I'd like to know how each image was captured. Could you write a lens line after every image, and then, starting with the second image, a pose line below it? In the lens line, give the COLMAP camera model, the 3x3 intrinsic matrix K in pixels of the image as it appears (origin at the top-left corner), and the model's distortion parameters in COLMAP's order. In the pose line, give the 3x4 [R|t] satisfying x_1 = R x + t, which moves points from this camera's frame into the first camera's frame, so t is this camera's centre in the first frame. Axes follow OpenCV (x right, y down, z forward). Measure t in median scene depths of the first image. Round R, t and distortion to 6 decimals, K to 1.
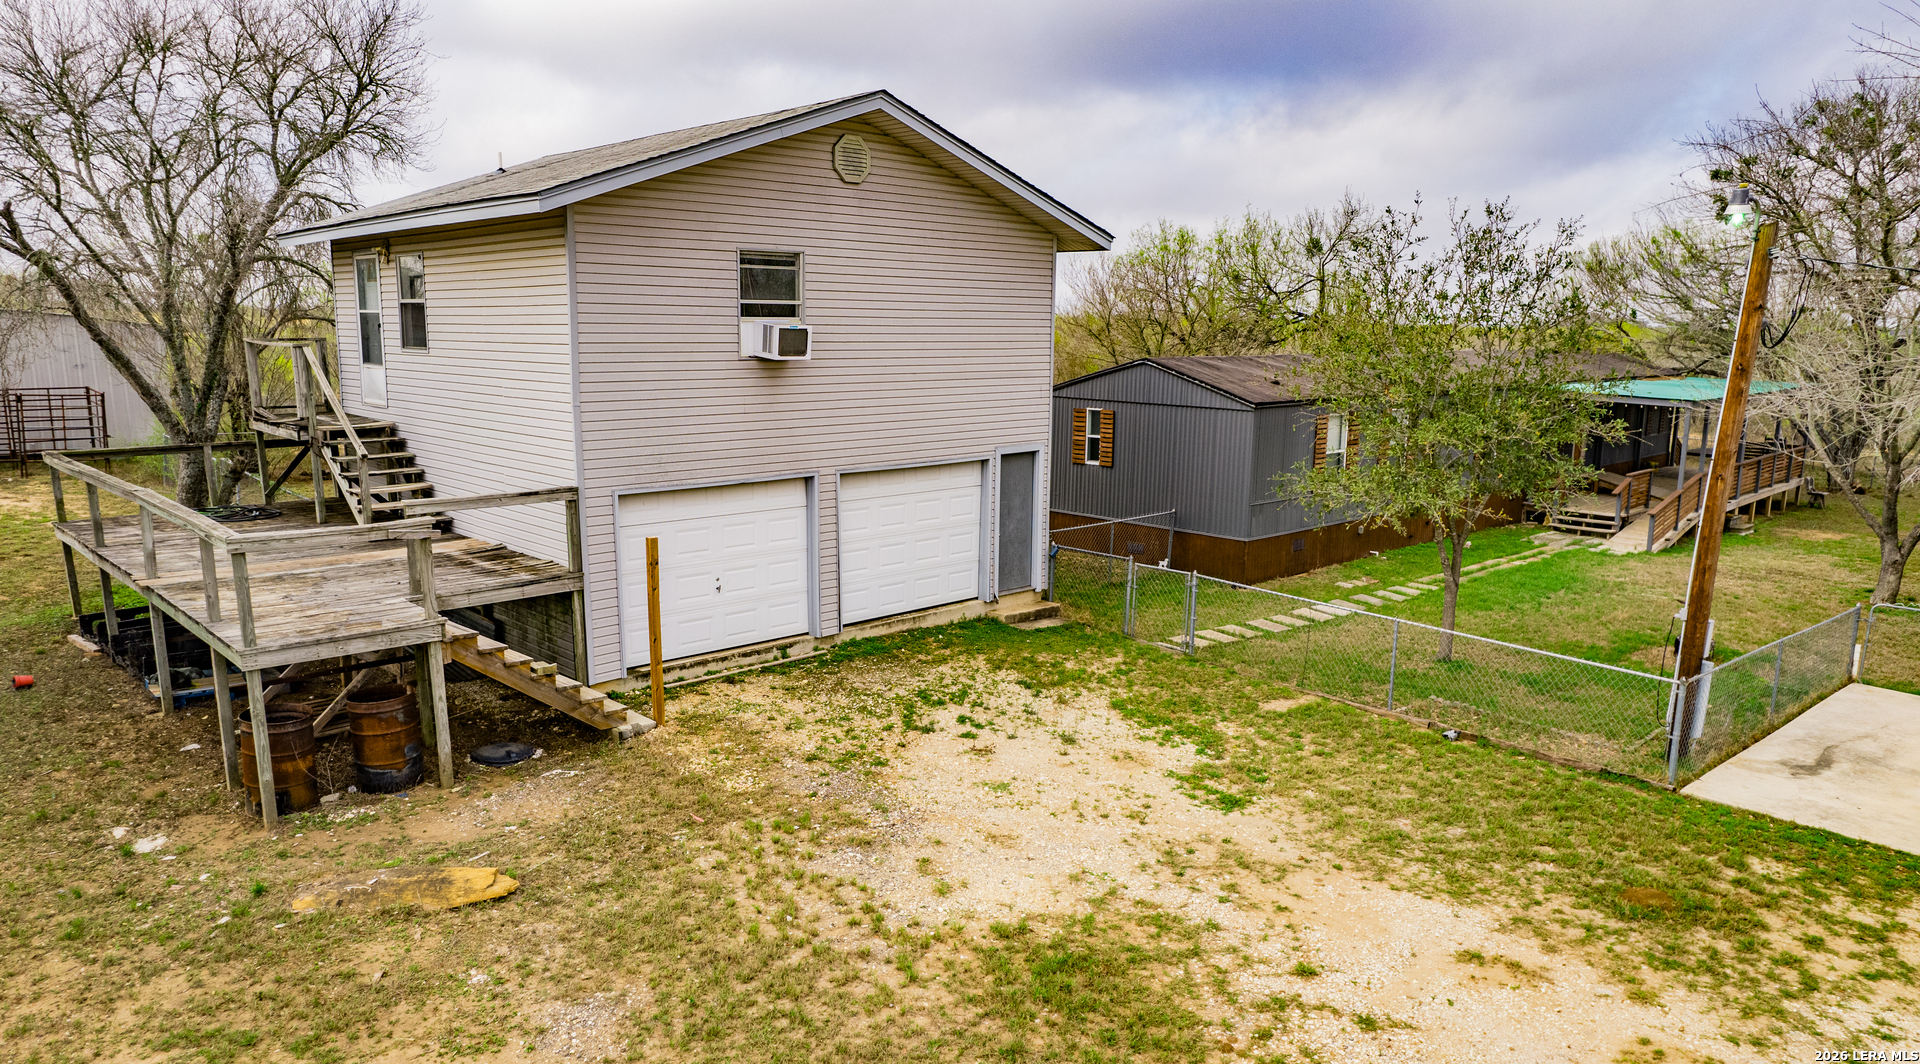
lens RADIAL K [[1212.3, 0, 960.3], [0, 1212.3, 551.7], [0, 0, 1]] dist [-0.064238, 0.052330]
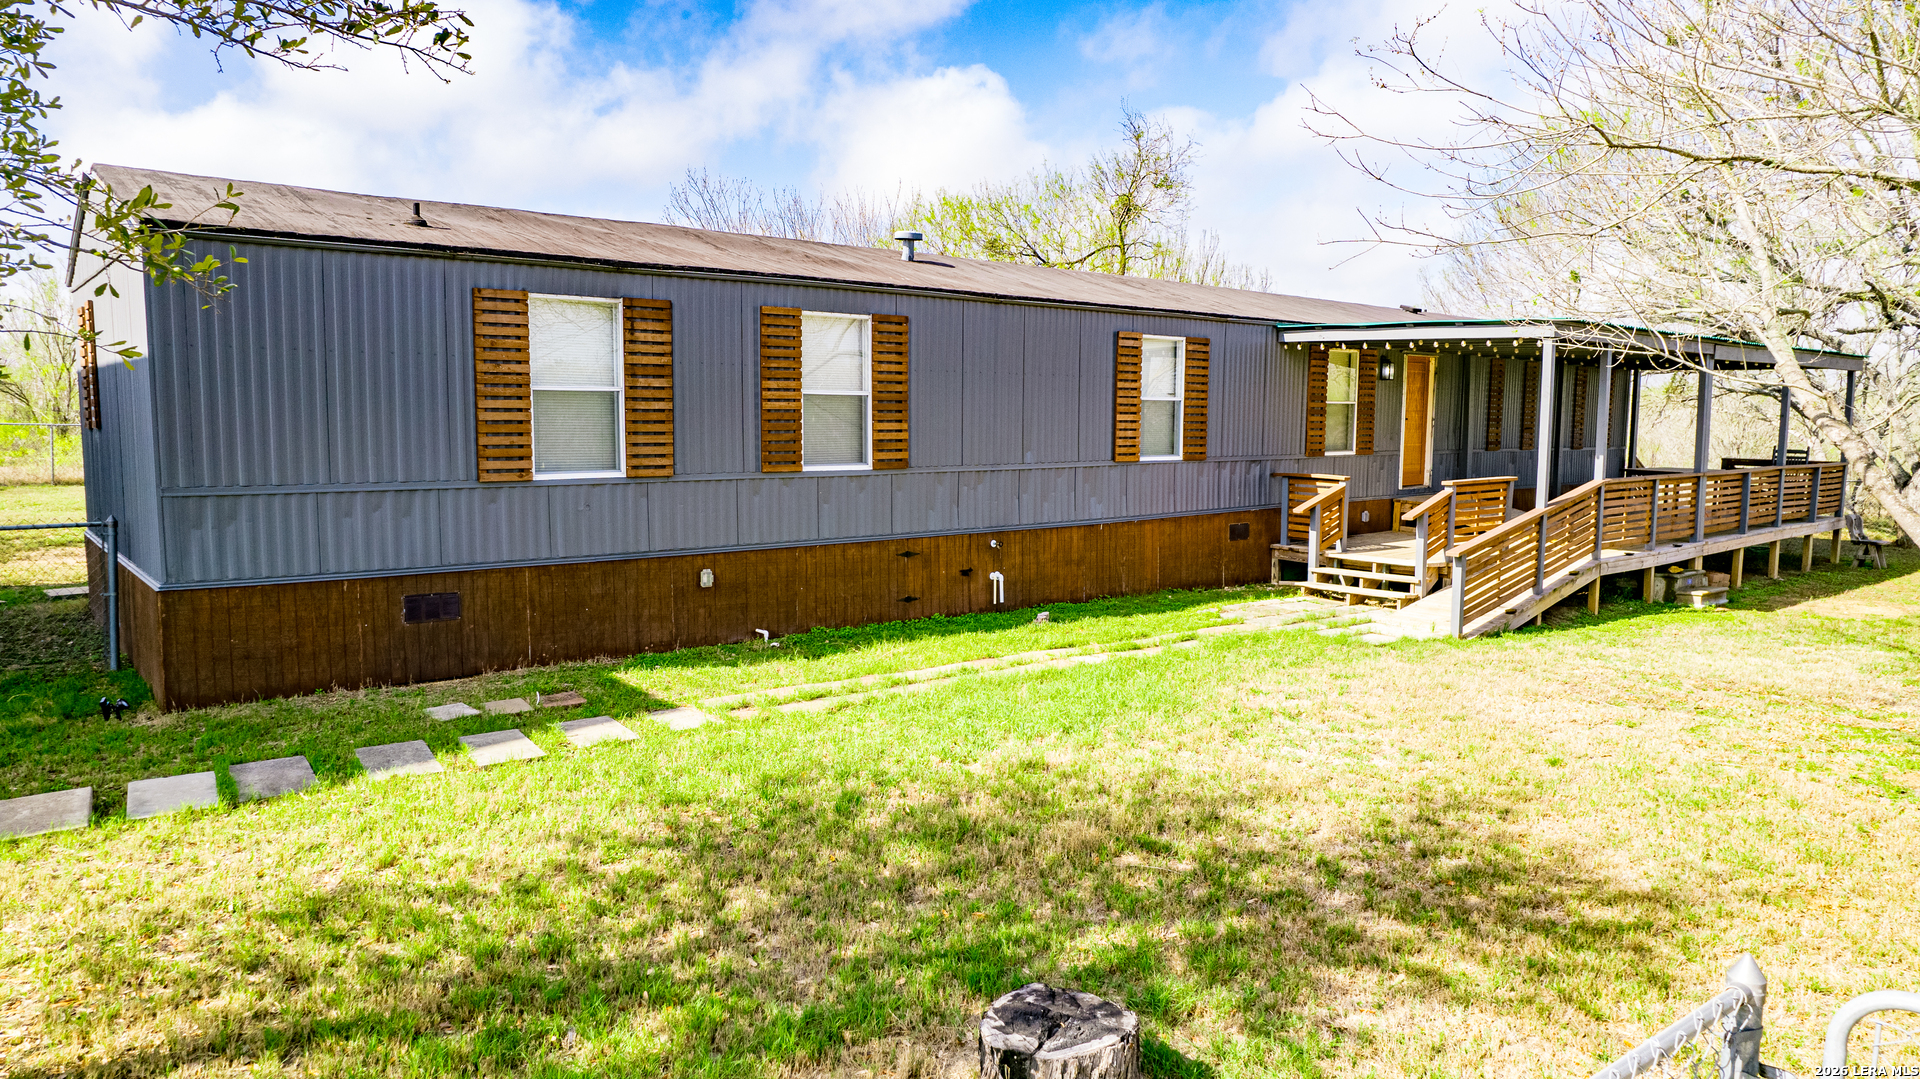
lens RADIAL K [[1254.4, 0, 960.0], [0, 1254.4, 539.5], [0, 0, 1]] dist [-0.059472, 0.037029]
pose [[0.998957, 0.003116, -0.045549, 0.799054], [-0.006956, 0.996407, -0.084409, 0.009459], [0.045122, 0.084638, 0.995390, 0.995866]]
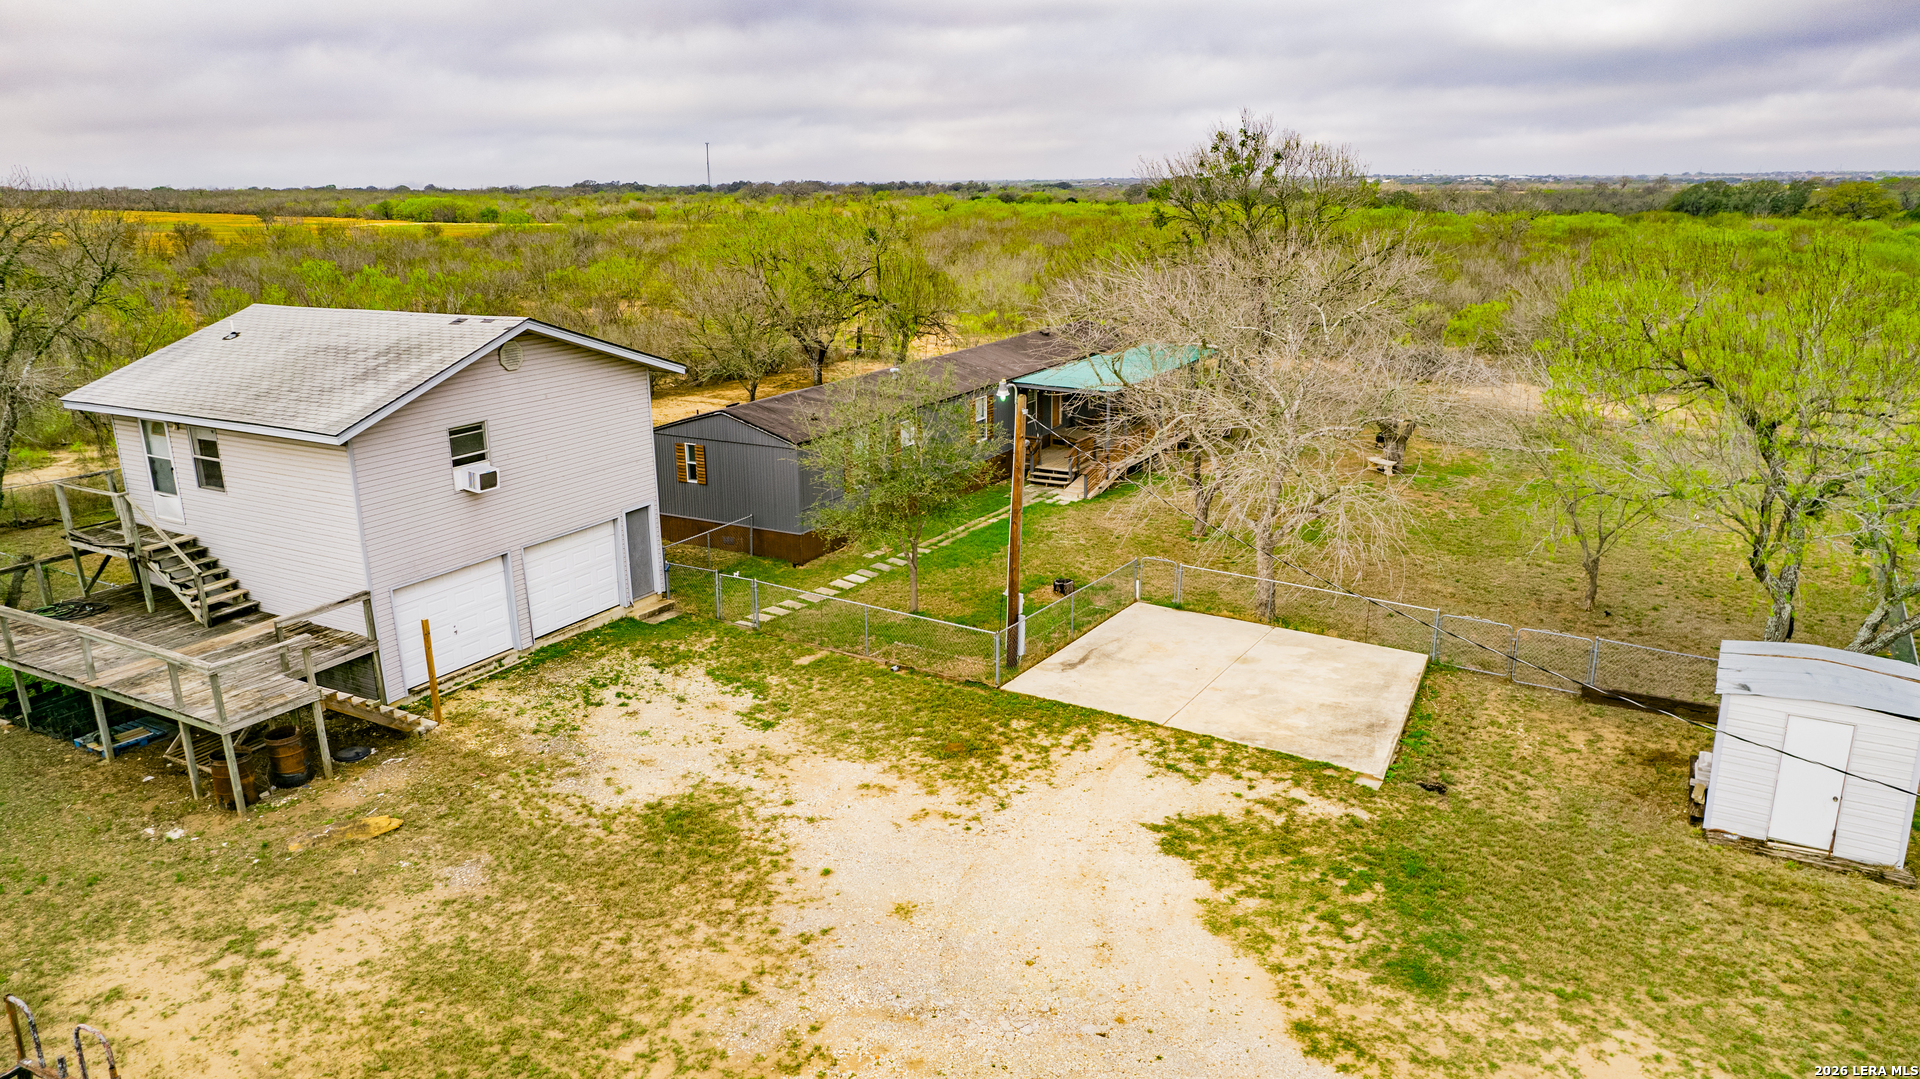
lens RADIAL K [[1254.4, 0, 960.0], [0, 1254.4, 539.5], [0, 0, 1]] dist [-0.059472, 0.037029]
pose [[0.956001, -0.099671, 0.275911, -0.002118], [0.073902, 0.992006, 0.102290, -0.237199], [-0.283901, -0.077399, 0.955725, -0.860675]]
